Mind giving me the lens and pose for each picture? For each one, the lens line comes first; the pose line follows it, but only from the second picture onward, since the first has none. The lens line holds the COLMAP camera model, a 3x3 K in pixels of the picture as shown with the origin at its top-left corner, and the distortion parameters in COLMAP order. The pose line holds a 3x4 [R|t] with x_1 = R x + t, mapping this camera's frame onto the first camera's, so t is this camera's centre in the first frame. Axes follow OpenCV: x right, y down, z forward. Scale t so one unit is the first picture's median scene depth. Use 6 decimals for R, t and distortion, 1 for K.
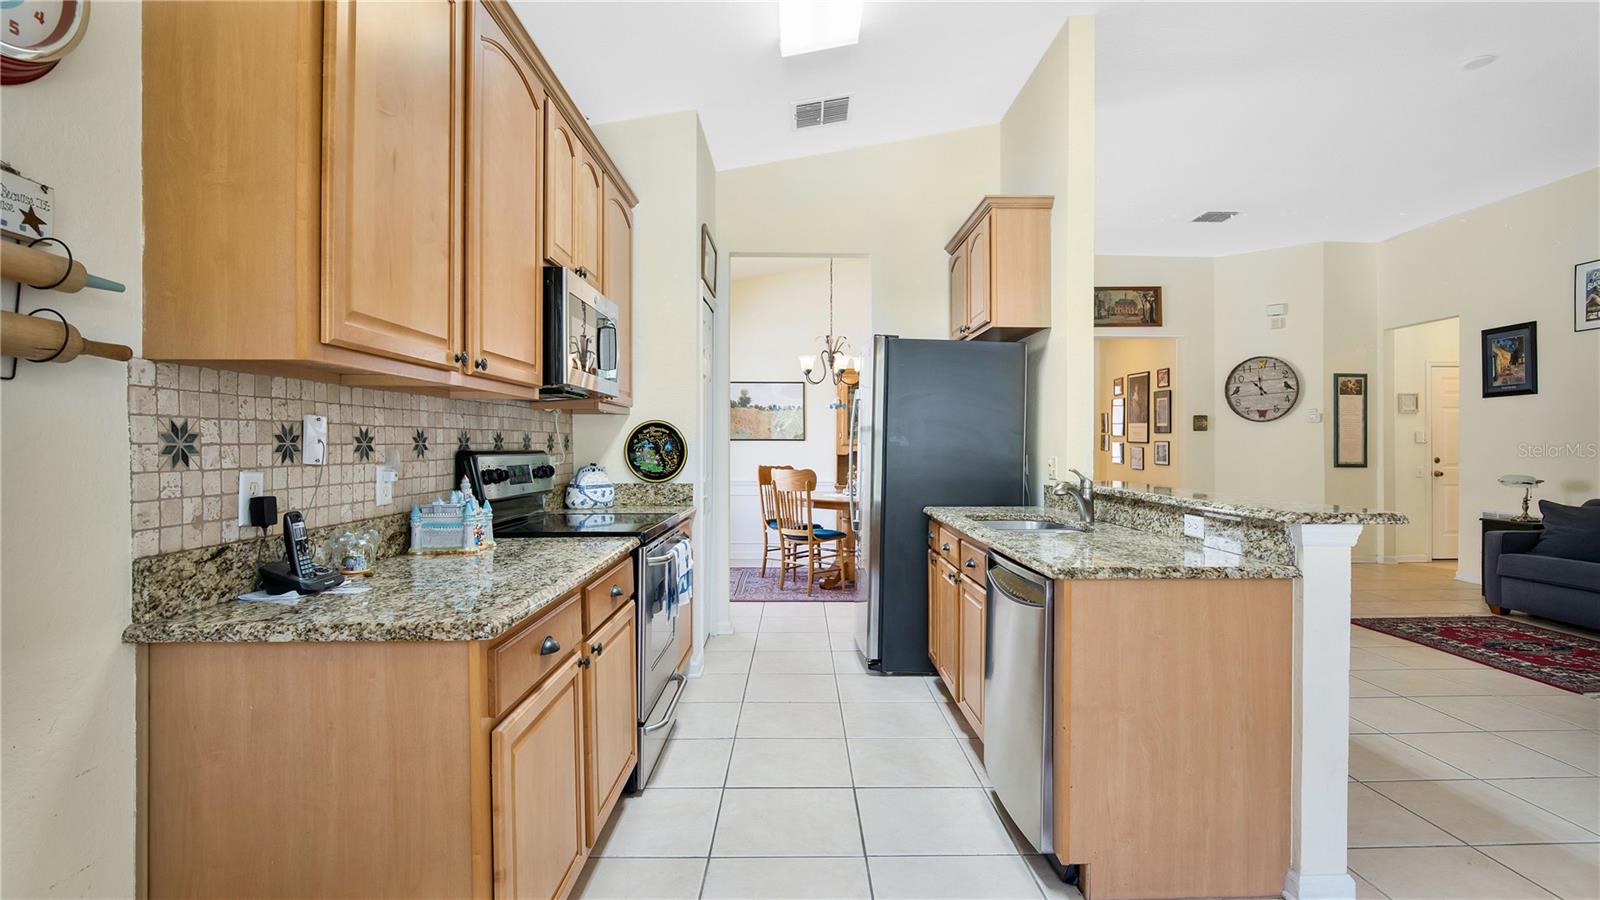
lens RADIAL K [[769.6, 0, 824.4], [0, 769.6, 457.6], [0, 0, 1]] dist [-0.002367, -0.000003]
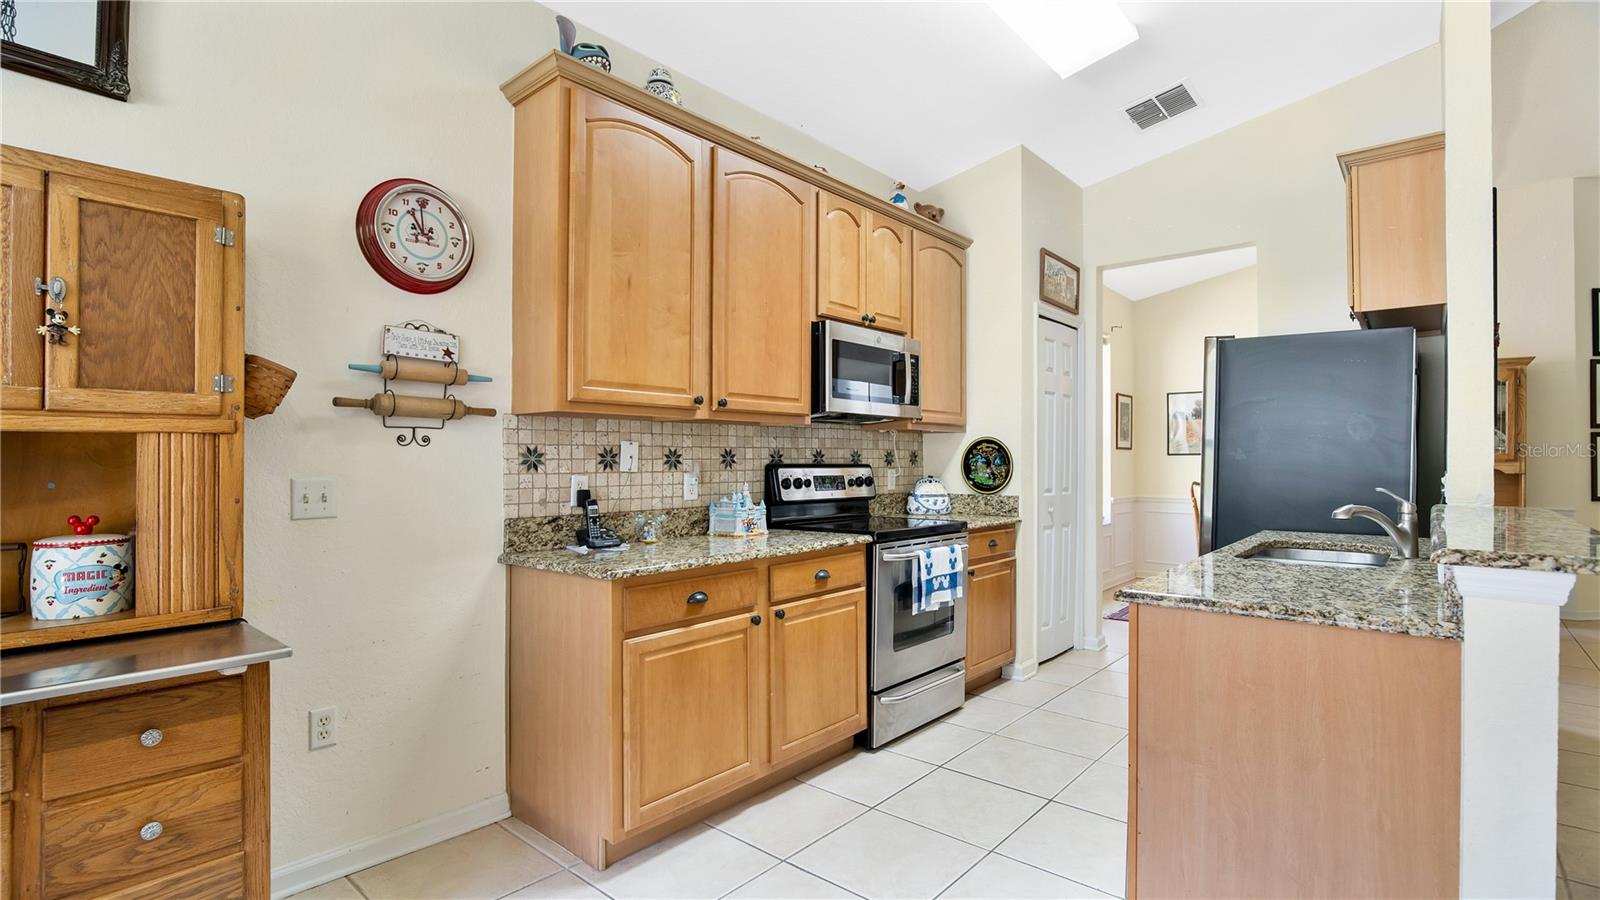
lens RADIAL K [[759.7, 0, 816.2], [0, 759.7, 456.2], [0, 0, 1]] dist [-0.012338, 0.000553]
pose [[0.745087, -0.006552, -0.666935, 0.640967], [-0.008649, 0.999773, -0.019485, 0.003650], [0.666911, 0.020286, 0.744861, 0.073326]]
